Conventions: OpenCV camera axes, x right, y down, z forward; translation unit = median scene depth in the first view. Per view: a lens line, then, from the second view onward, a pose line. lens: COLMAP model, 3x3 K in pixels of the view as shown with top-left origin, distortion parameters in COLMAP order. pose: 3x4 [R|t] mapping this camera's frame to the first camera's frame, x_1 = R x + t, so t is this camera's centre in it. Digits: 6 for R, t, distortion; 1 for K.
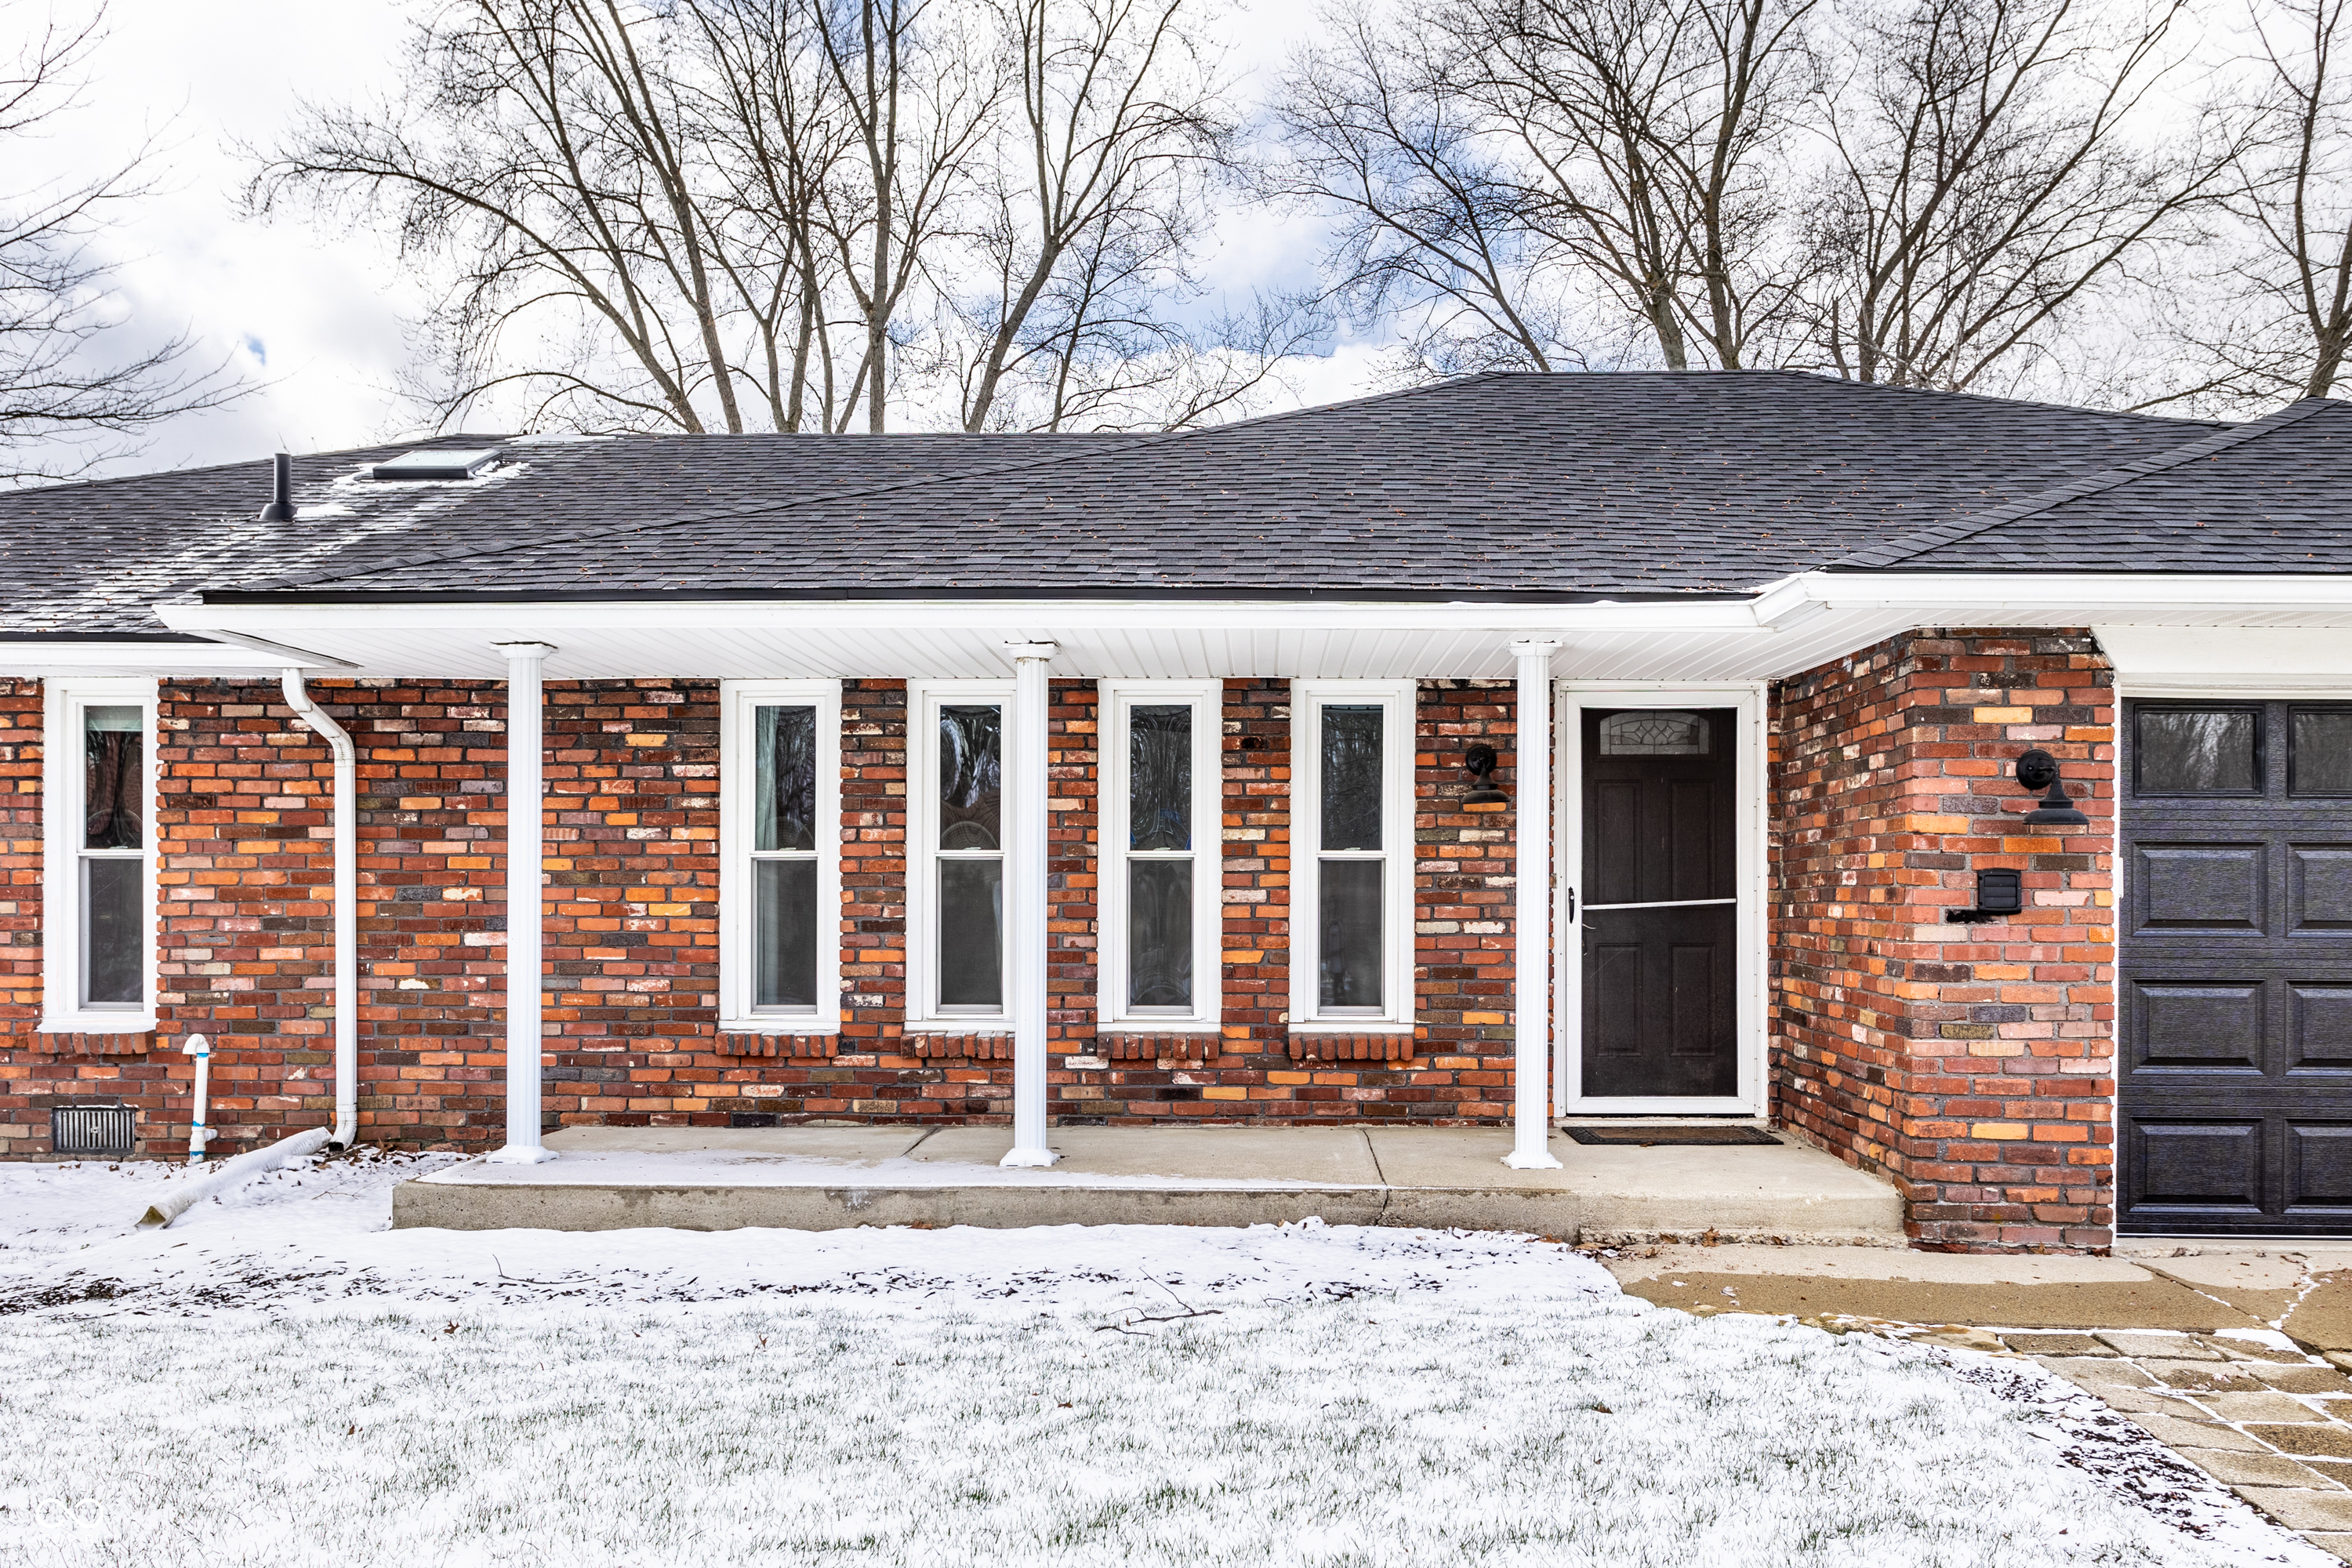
lens RADIAL K [[1828.6, 0, 1236.5], [0, 1828.6, 850.8], [0, 0, 1]] dist [-0.000402, 0.000201]
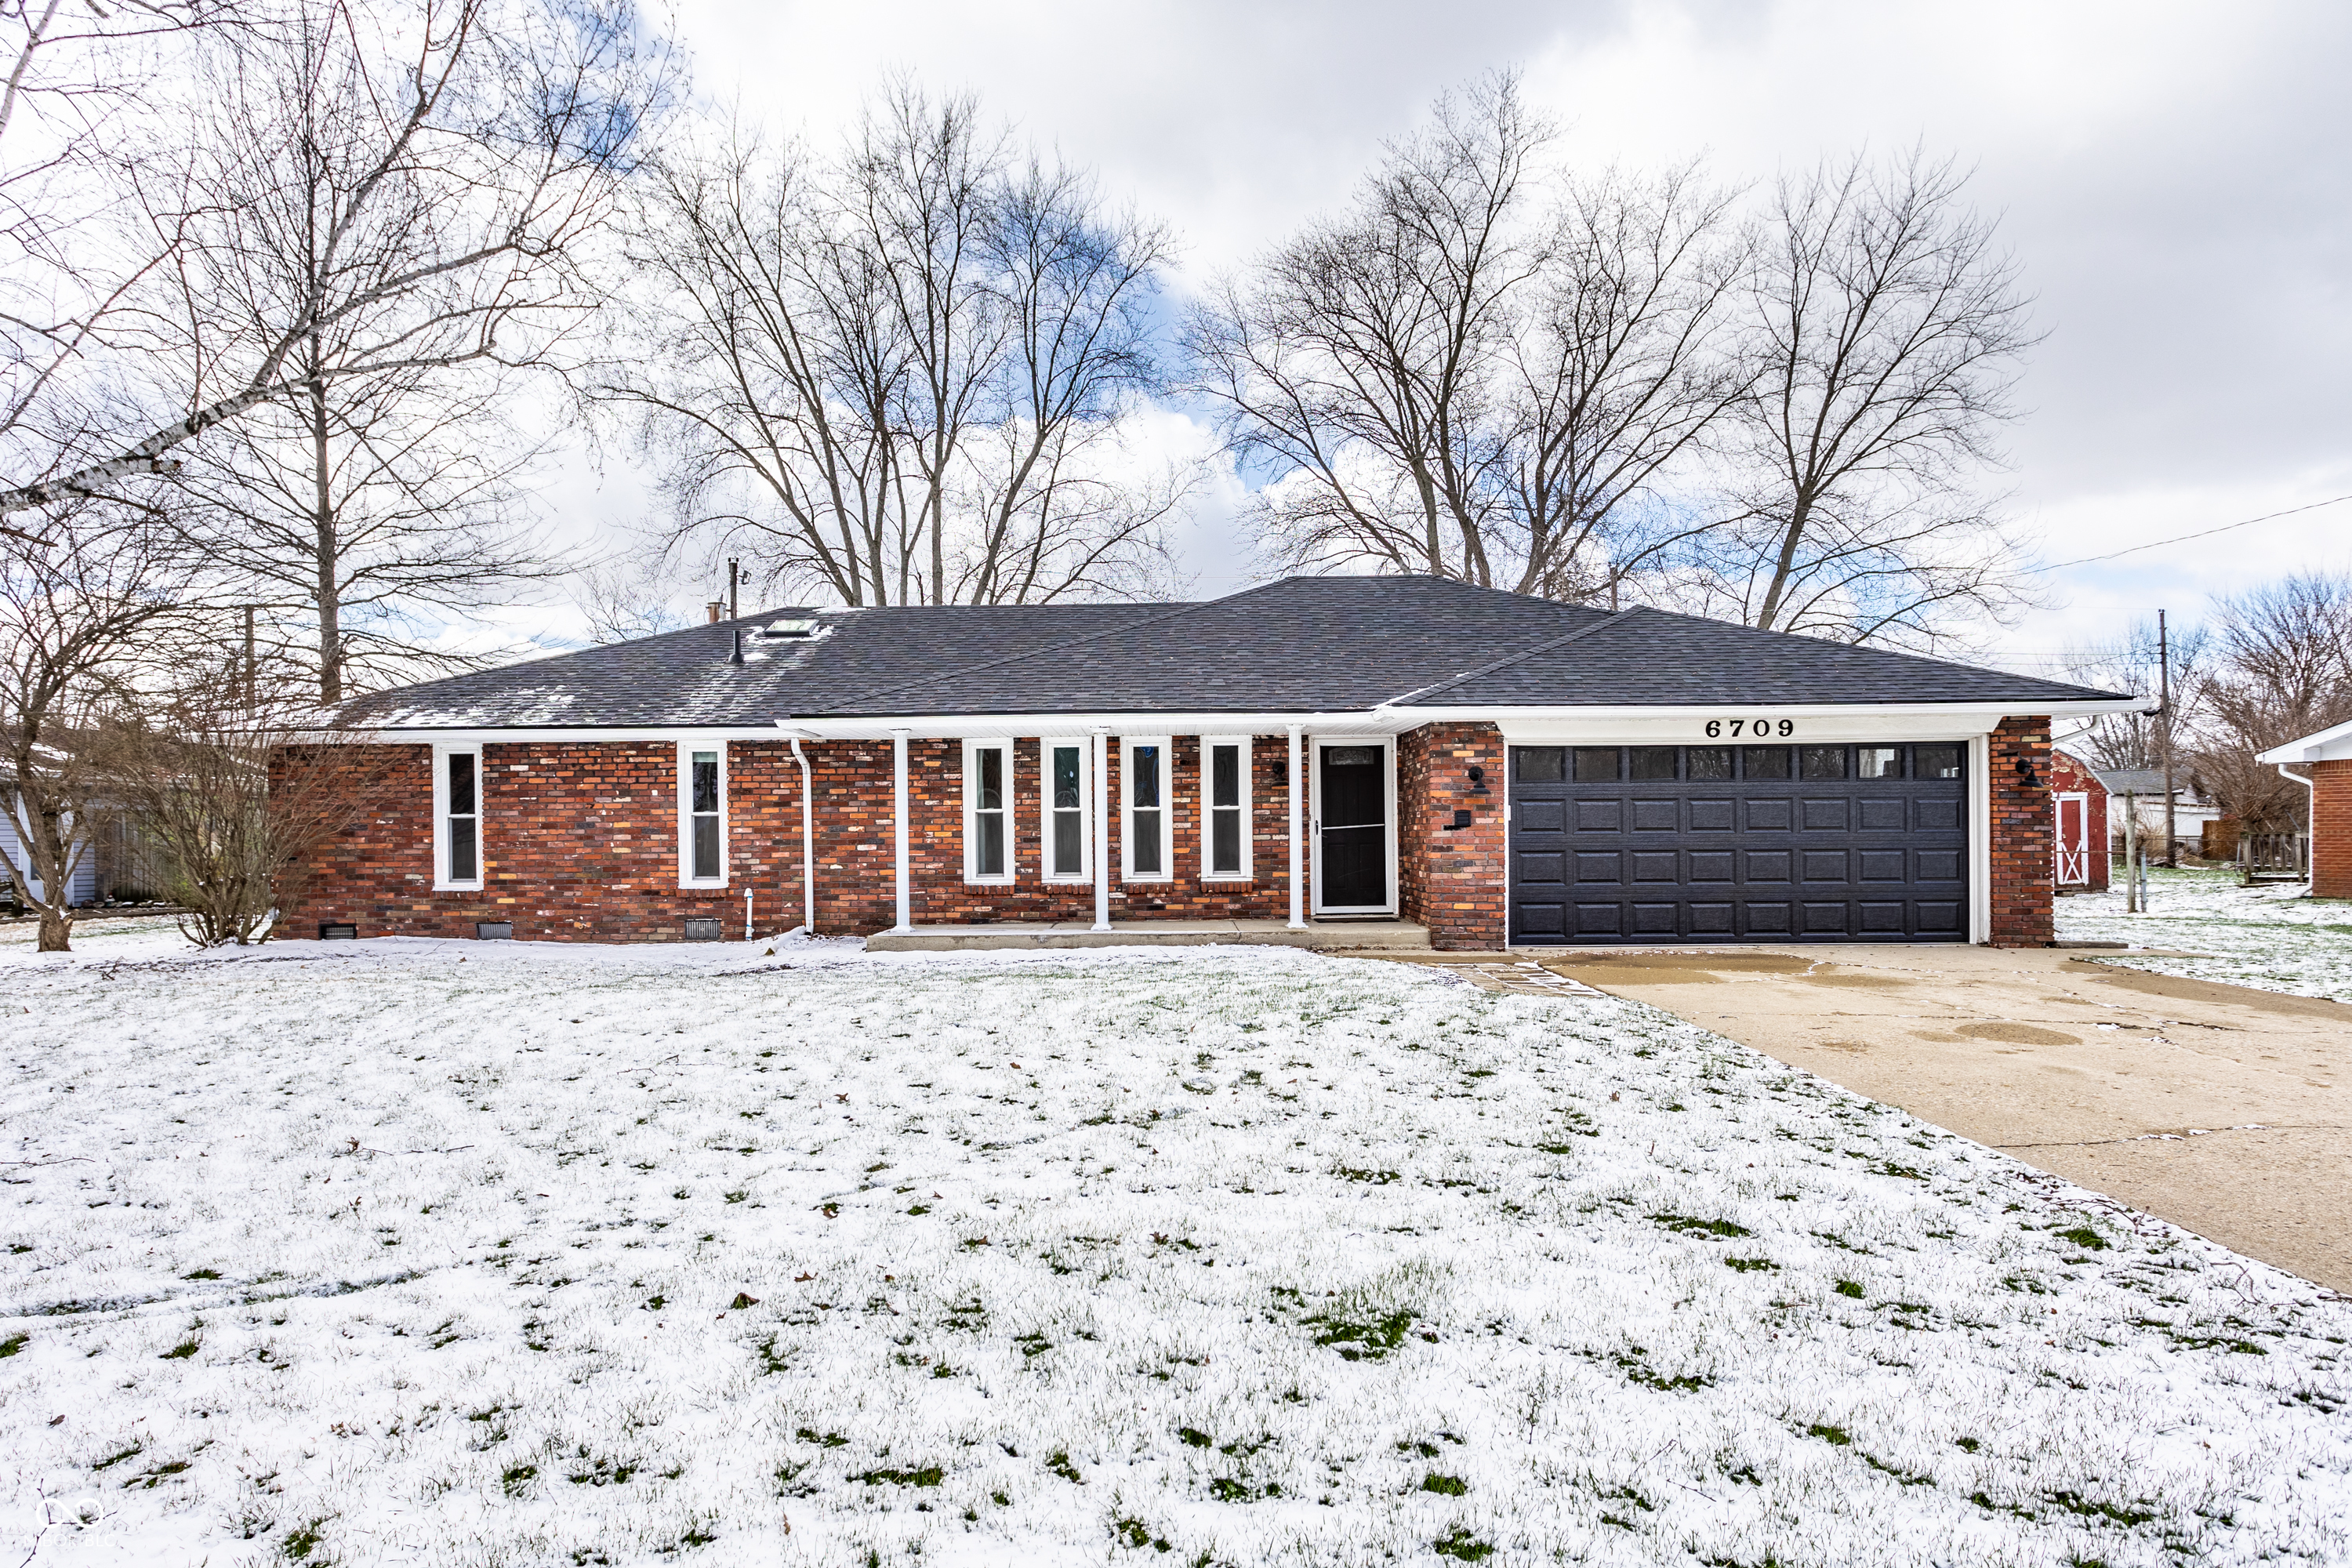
lens RADIAL K [[1317.8, 0, 1175.4], [0, 1317.8, 801.5], [0, 0, 1]] dist [-0.010441, -0.000787]
pose [[0.999727, -0.012573, 0.019688, -0.038129], [0.012615, 0.999918, -0.001996, -0.003473], [-0.019662, 0.002244, 0.999804, -0.739113]]
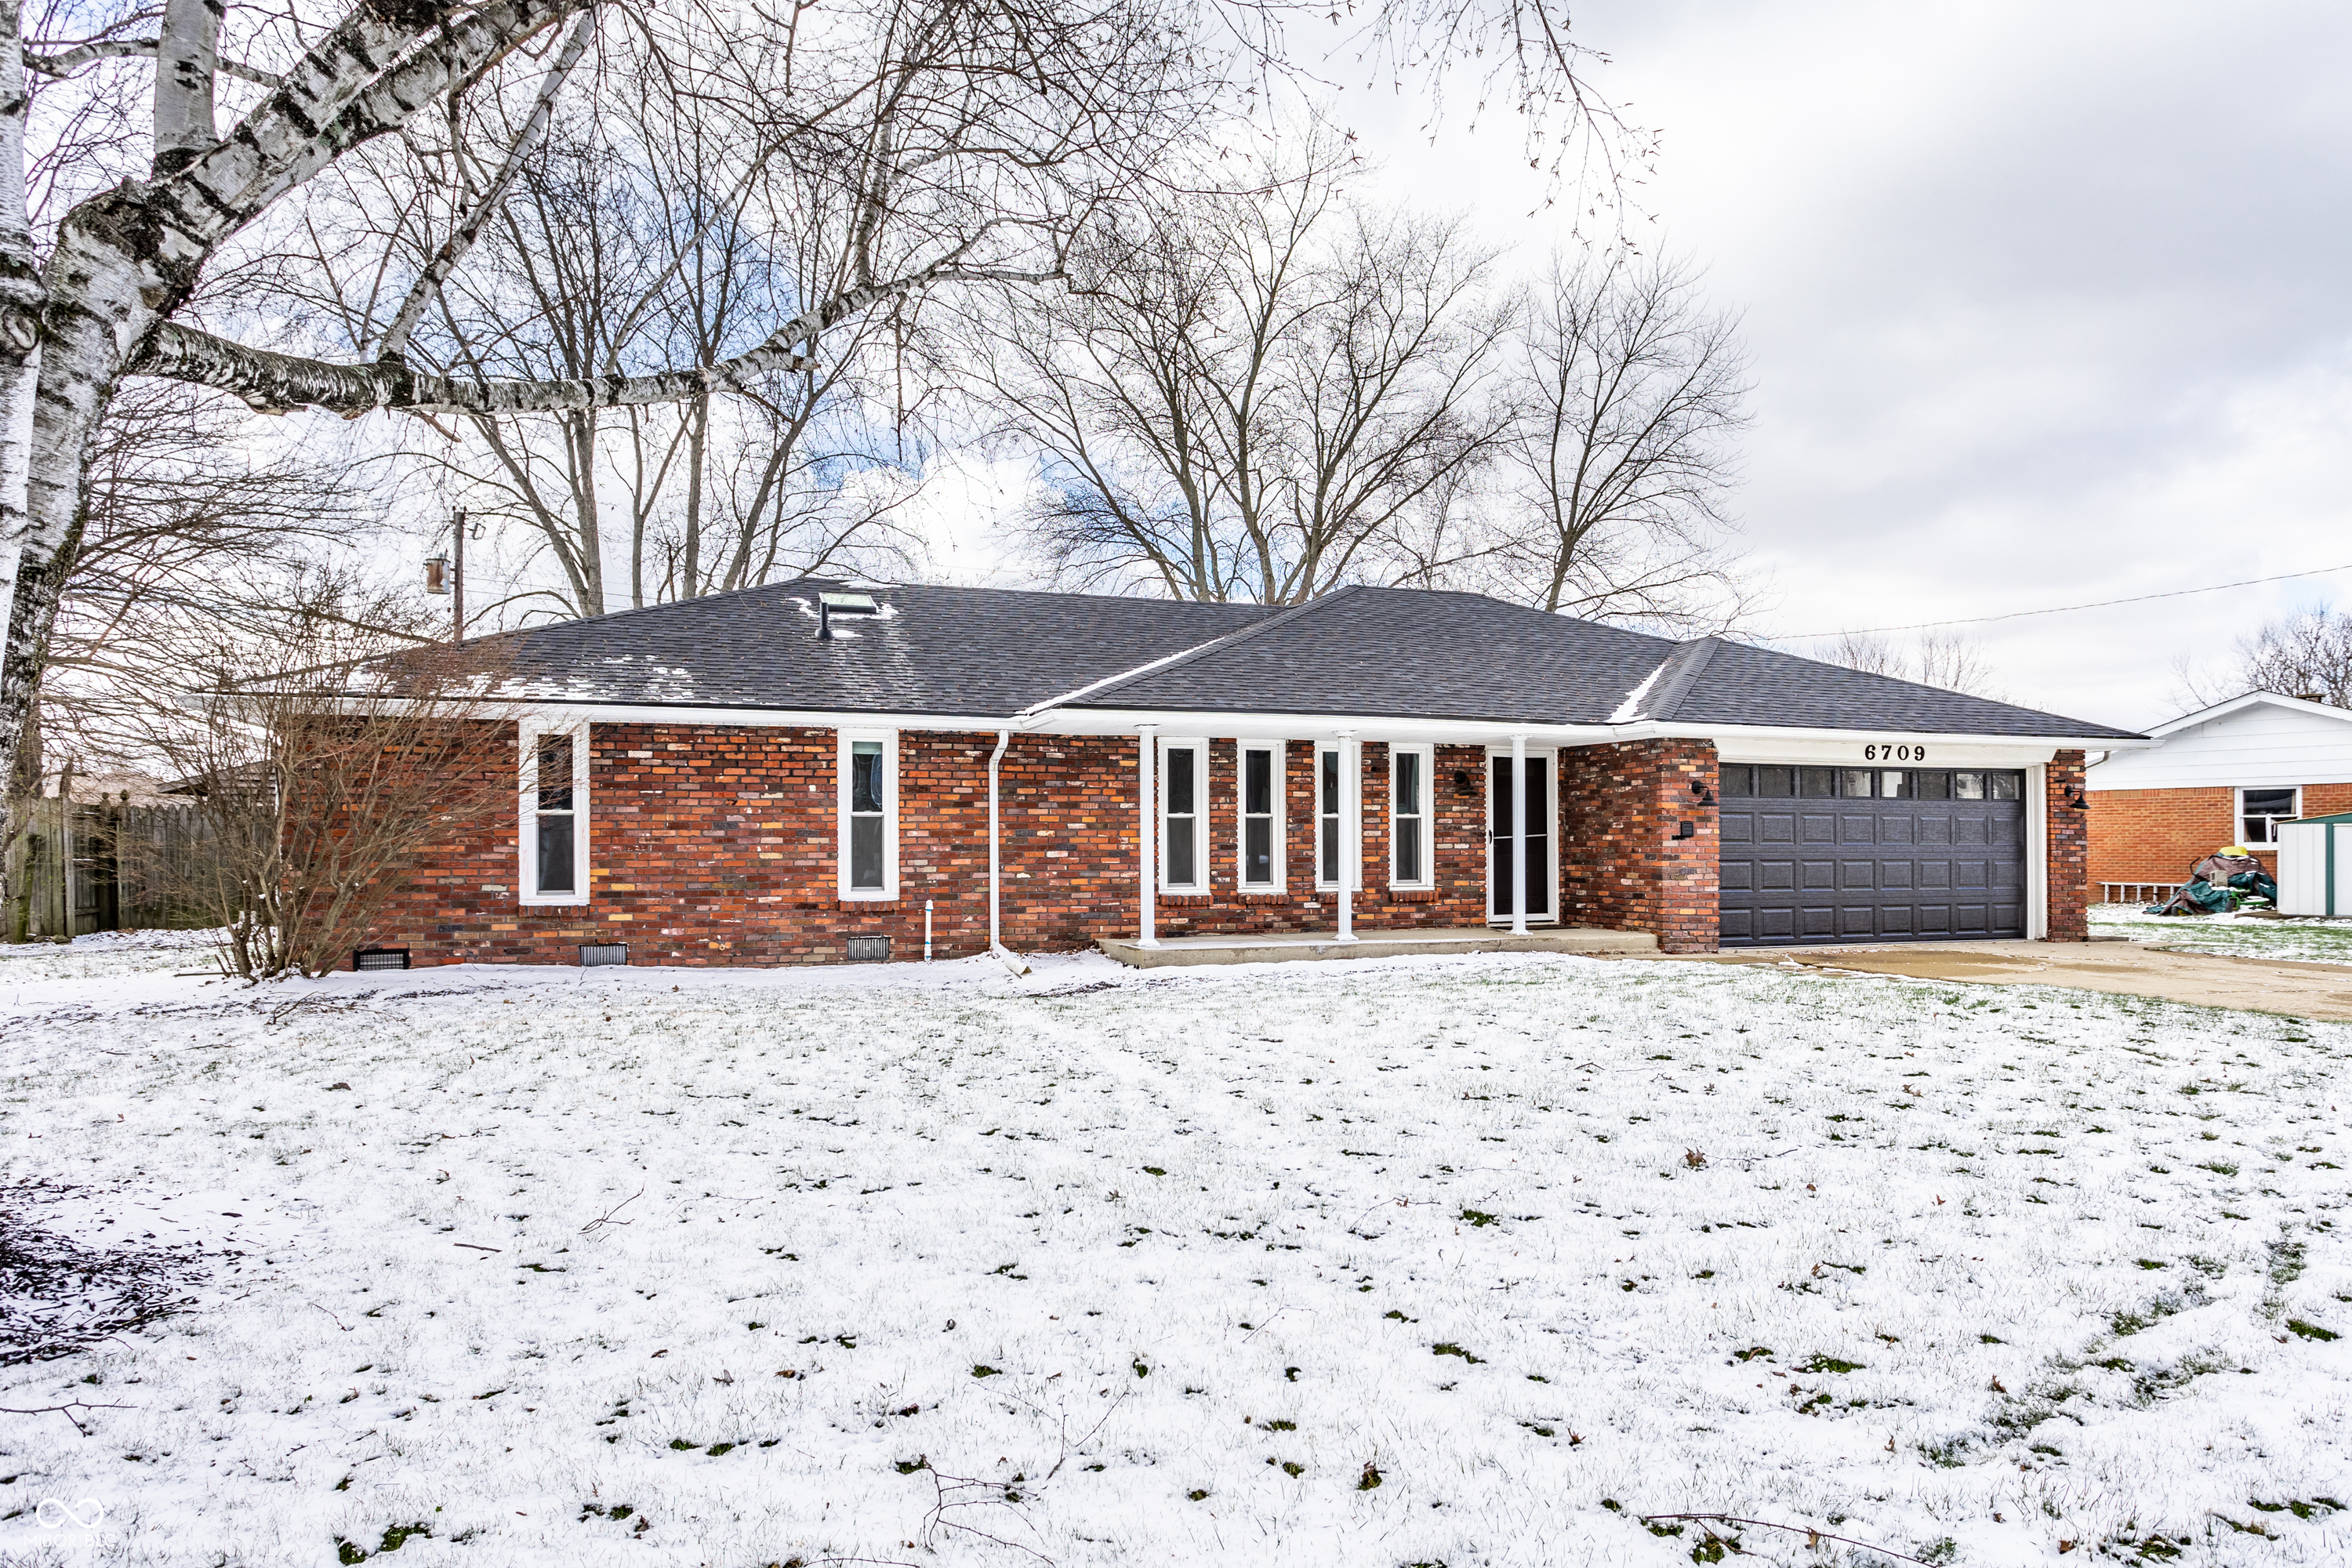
lens RADIAL K [[1383.3, 0, 1221.5], [0, 1383.3, 788.5], [0, 0, 1]] dist [-0.018610, 0.000571]
pose [[0.931991, 0.009443, 0.362357, -0.823863], [-0.002593, 0.999809, -0.019385, 0.001802], [-0.362471, 0.017127, 0.931838, -0.597440]]
